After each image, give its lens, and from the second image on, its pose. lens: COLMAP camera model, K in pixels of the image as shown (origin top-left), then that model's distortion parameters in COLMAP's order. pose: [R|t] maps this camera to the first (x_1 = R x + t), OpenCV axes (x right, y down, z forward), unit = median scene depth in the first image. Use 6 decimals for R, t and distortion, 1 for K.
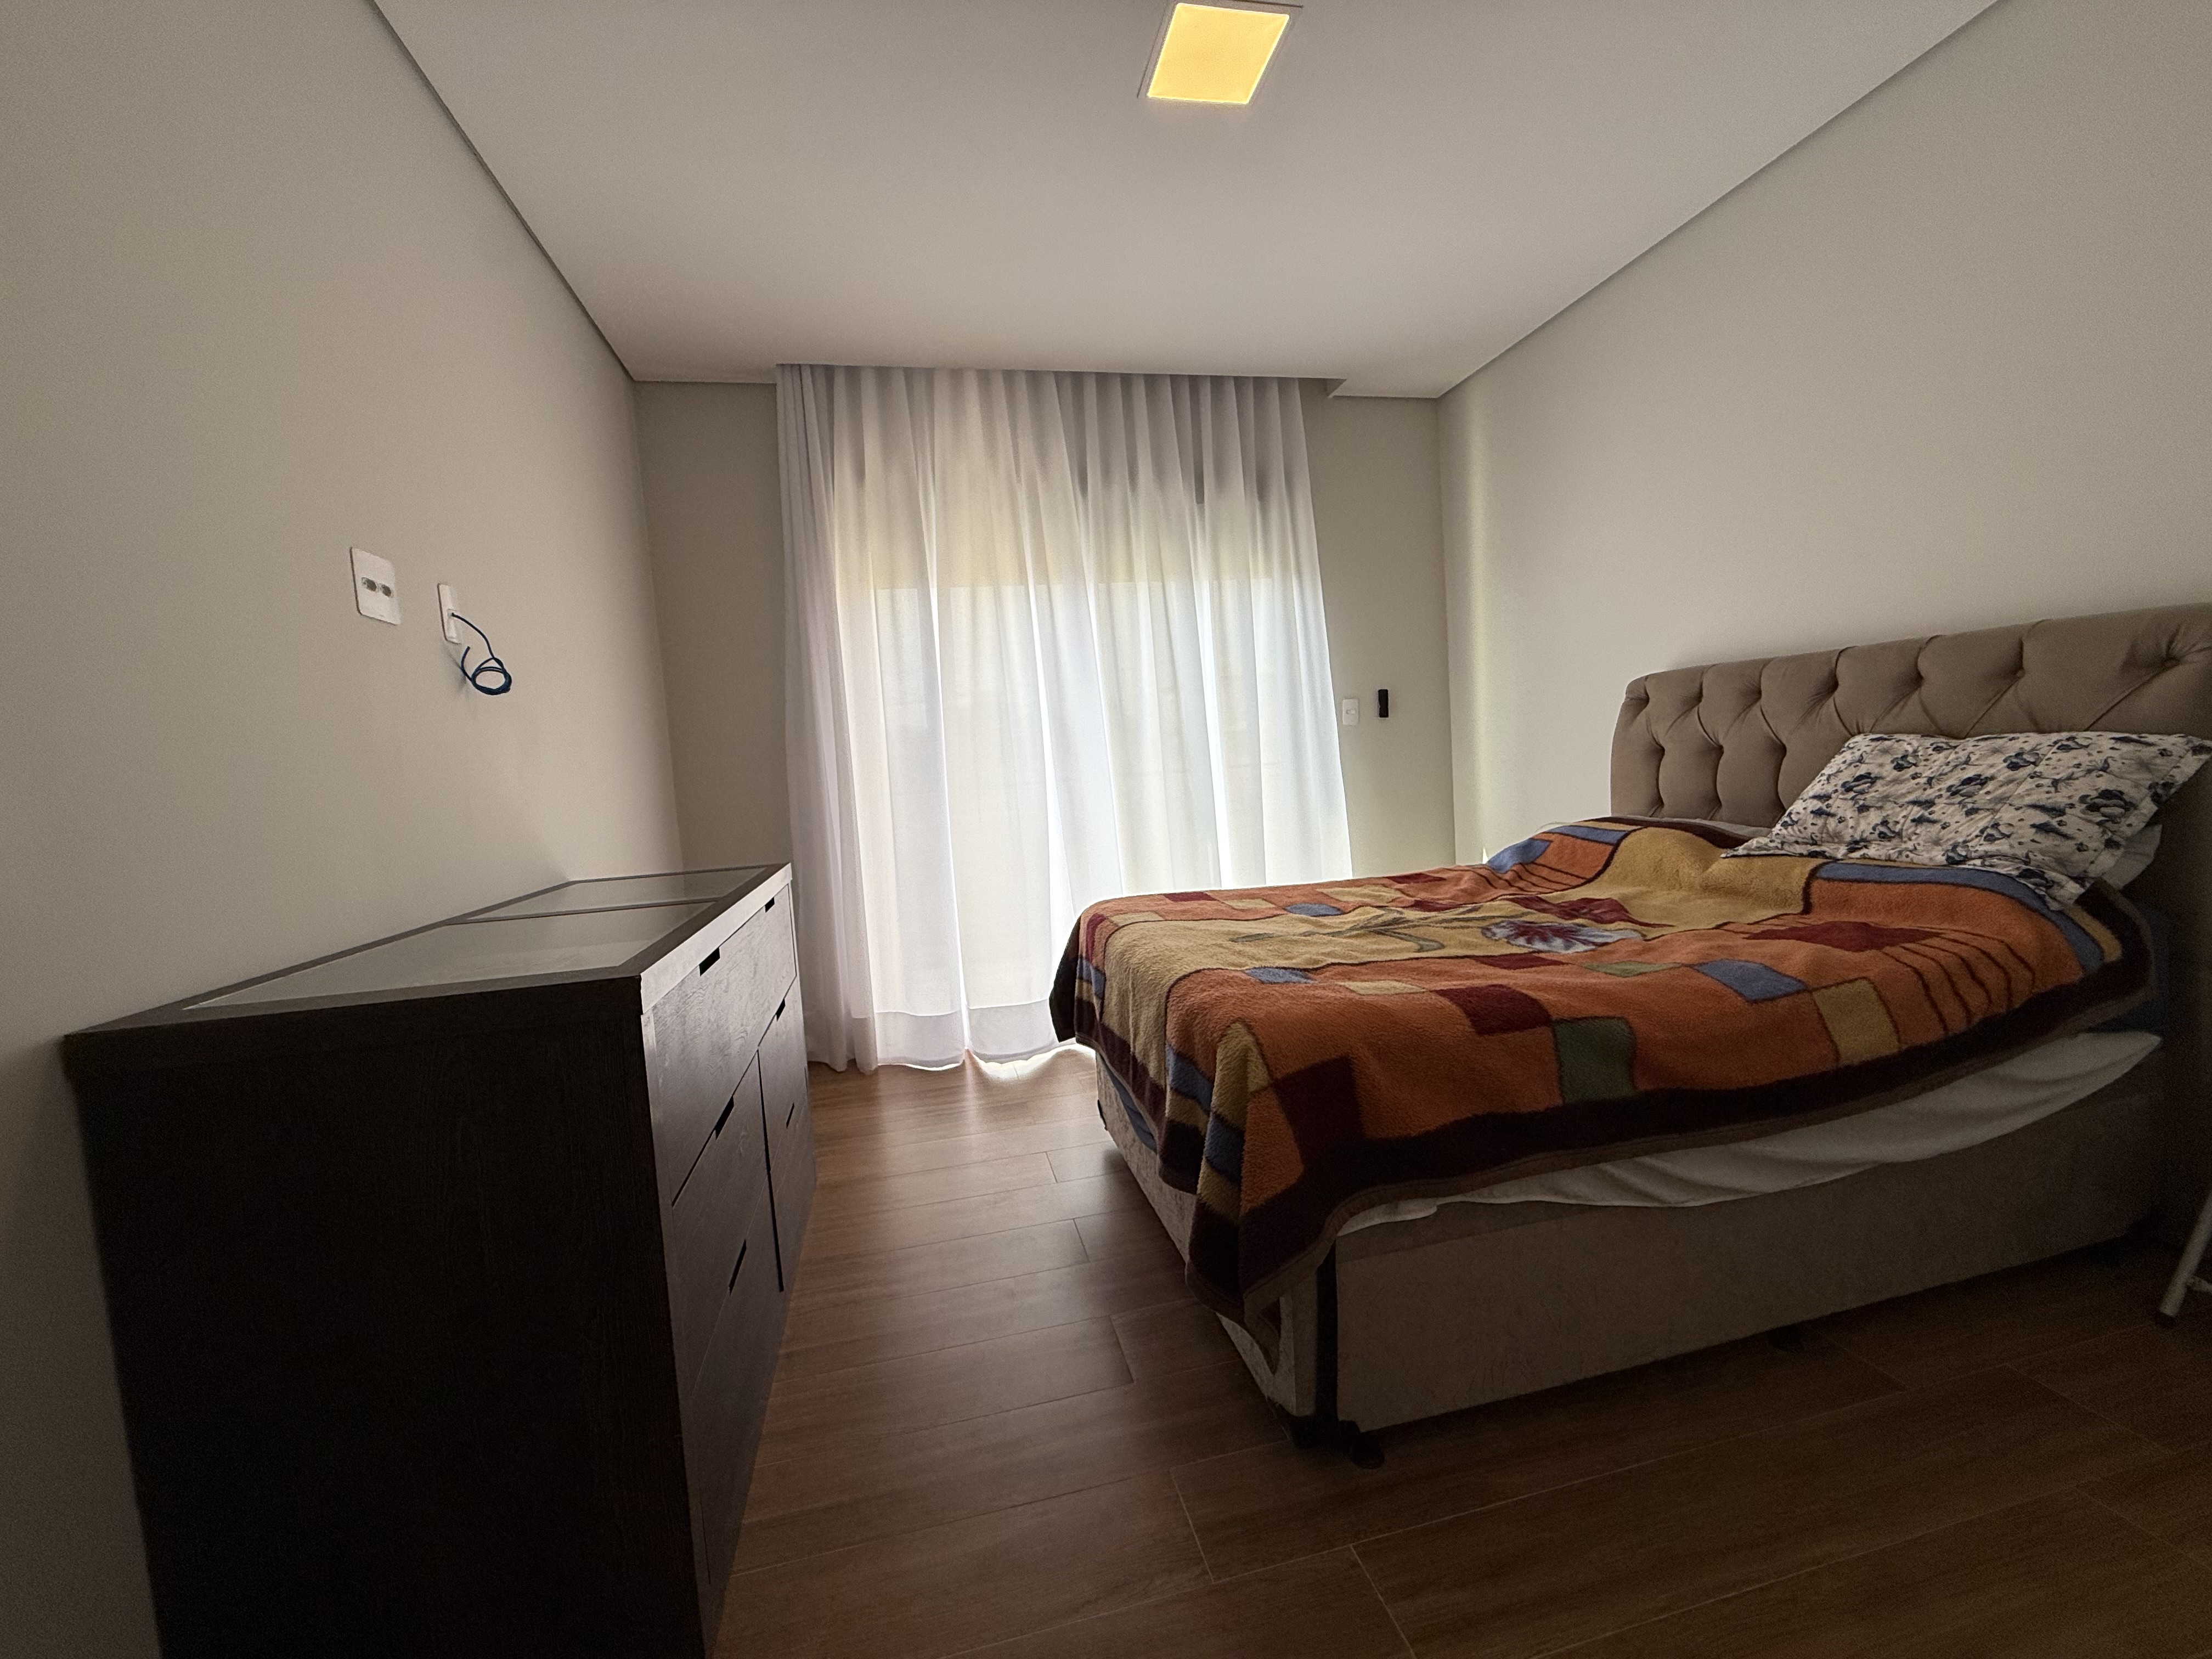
lens RADIAL K [[879.1, 0, 1106.0], [0, 879.1, 829.5], [0, 0, 1]] dist [0.000517, 0.000067]
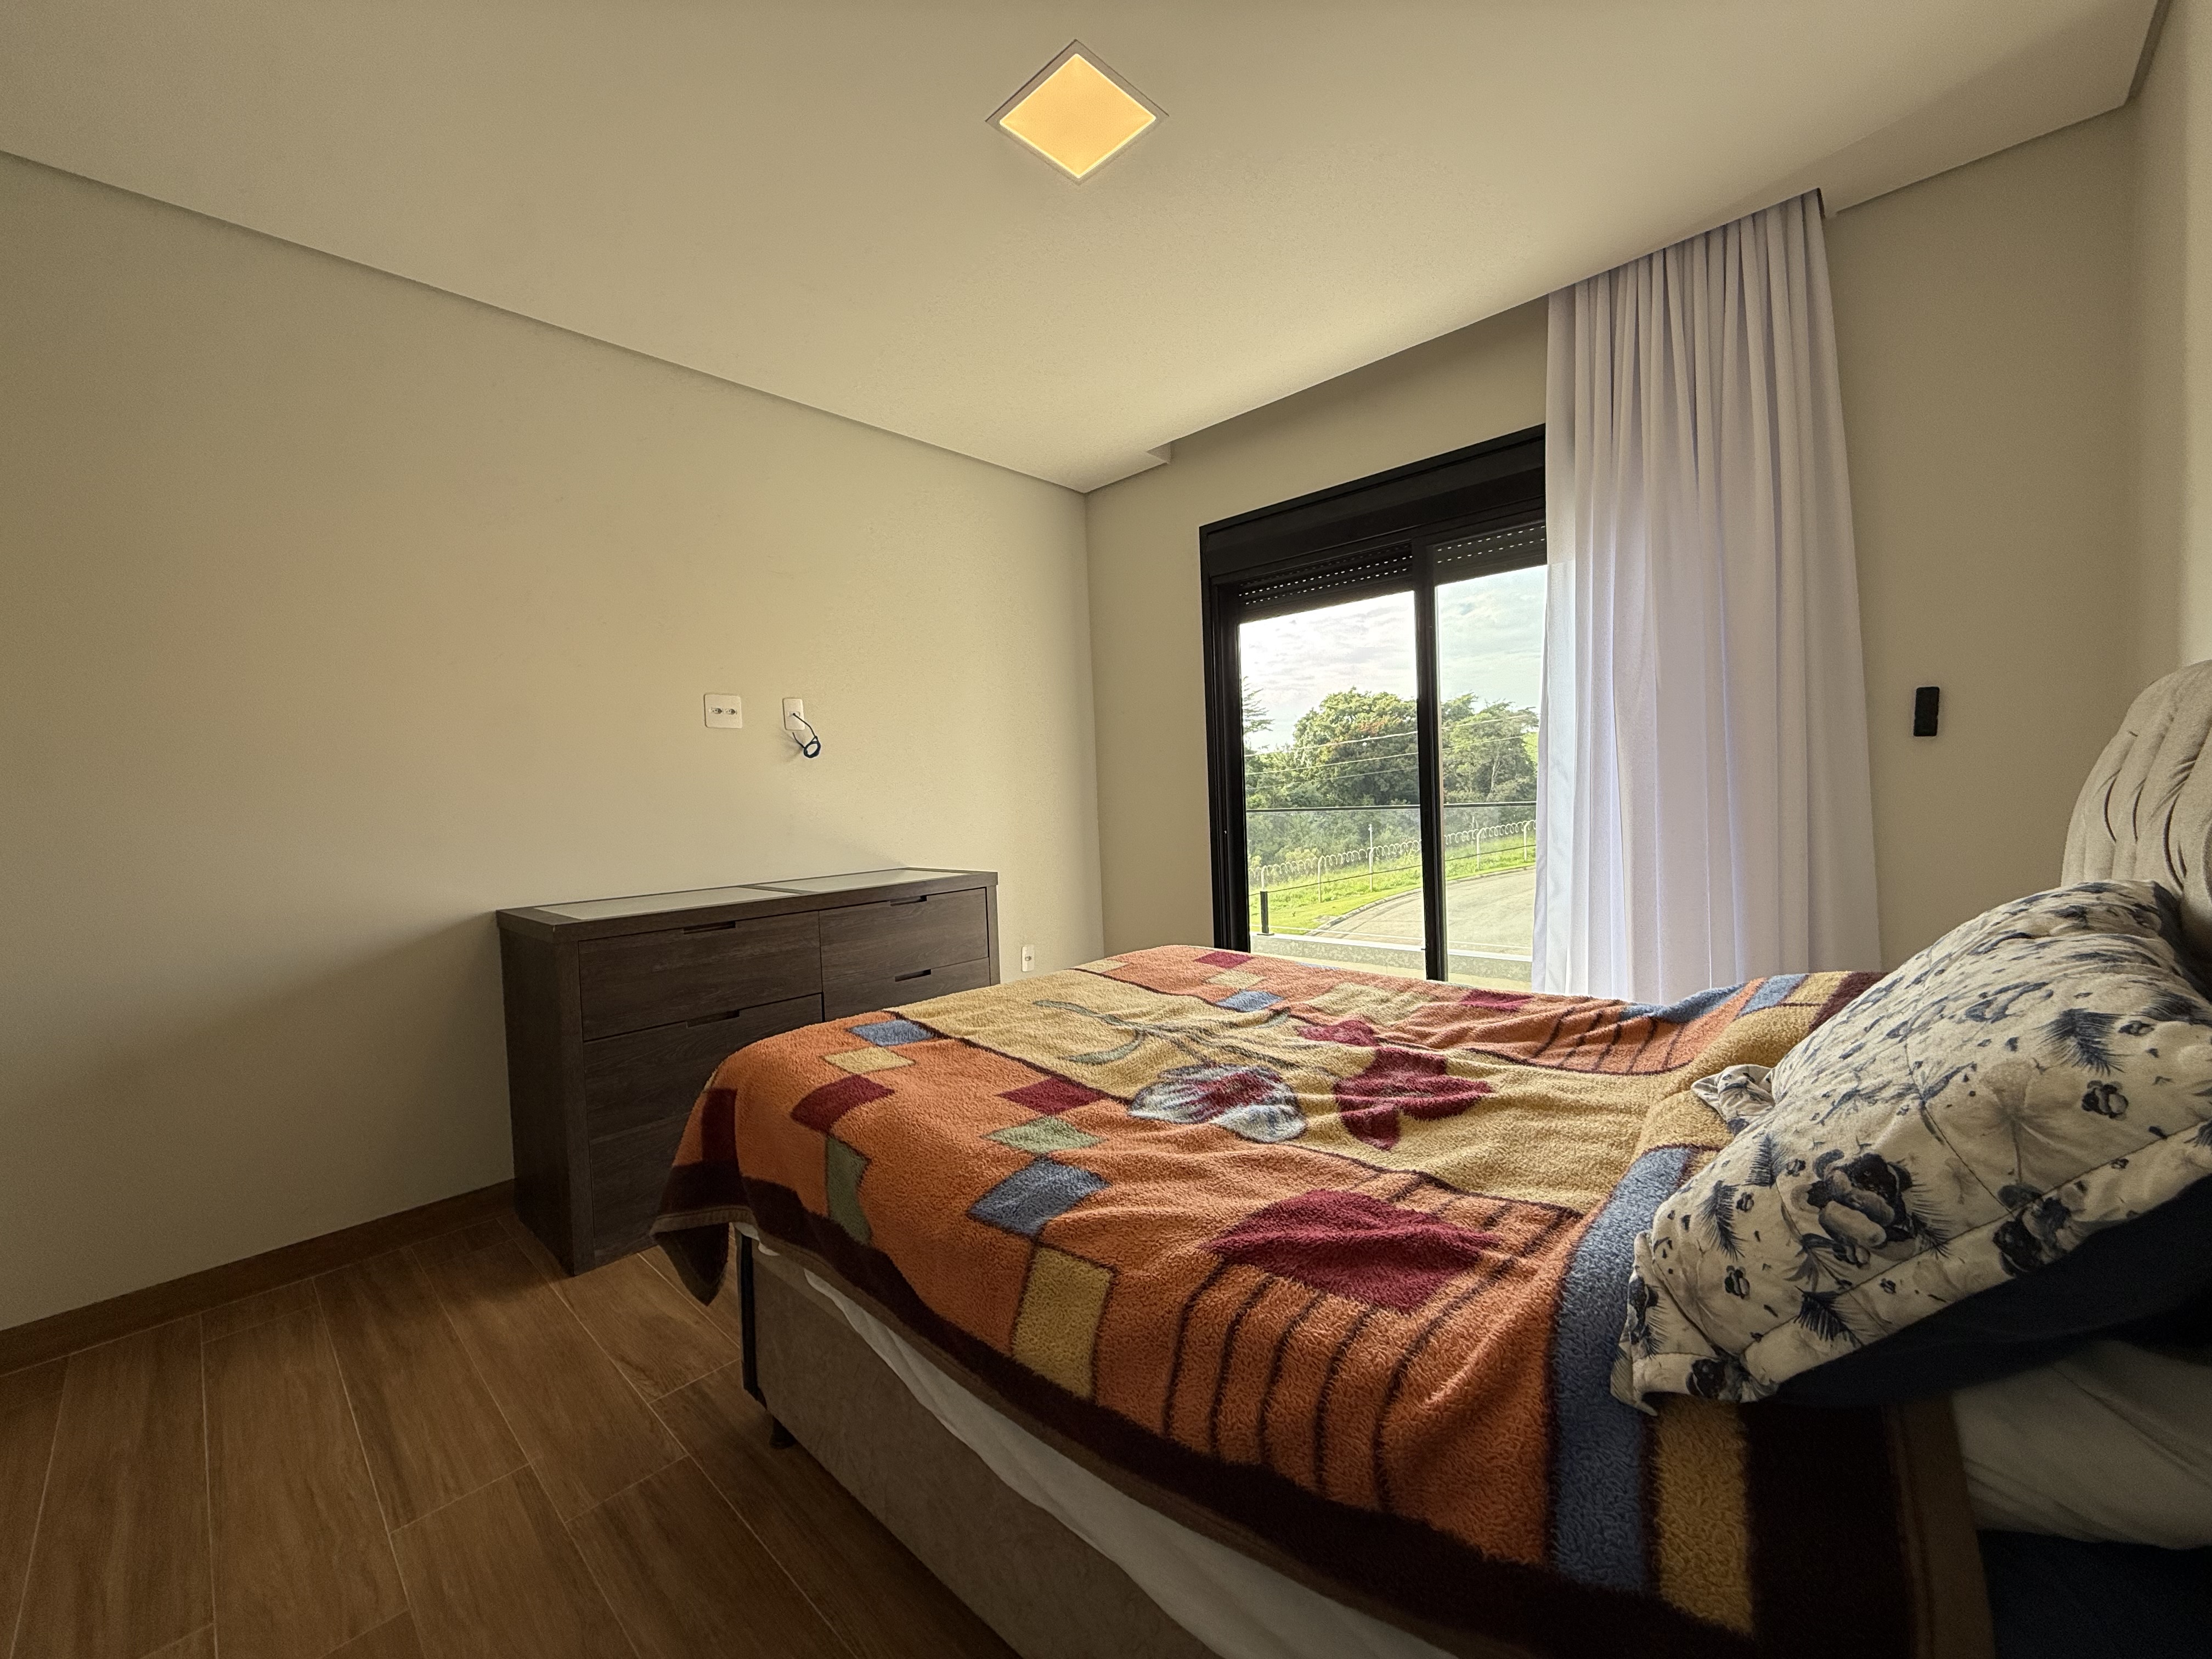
lens RADIAL K [[879.1, 0, 1106.0], [0, 879.1, 829.5], [0, 0, 1]] dist [0.000517, 0.000067]
pose [[0.559220, 0.081064, -0.825046, 1.250012], [-0.060695, 0.996540, 0.056775, -0.168475], [0.826795, 0.018326, 0.562205, 0.585966]]
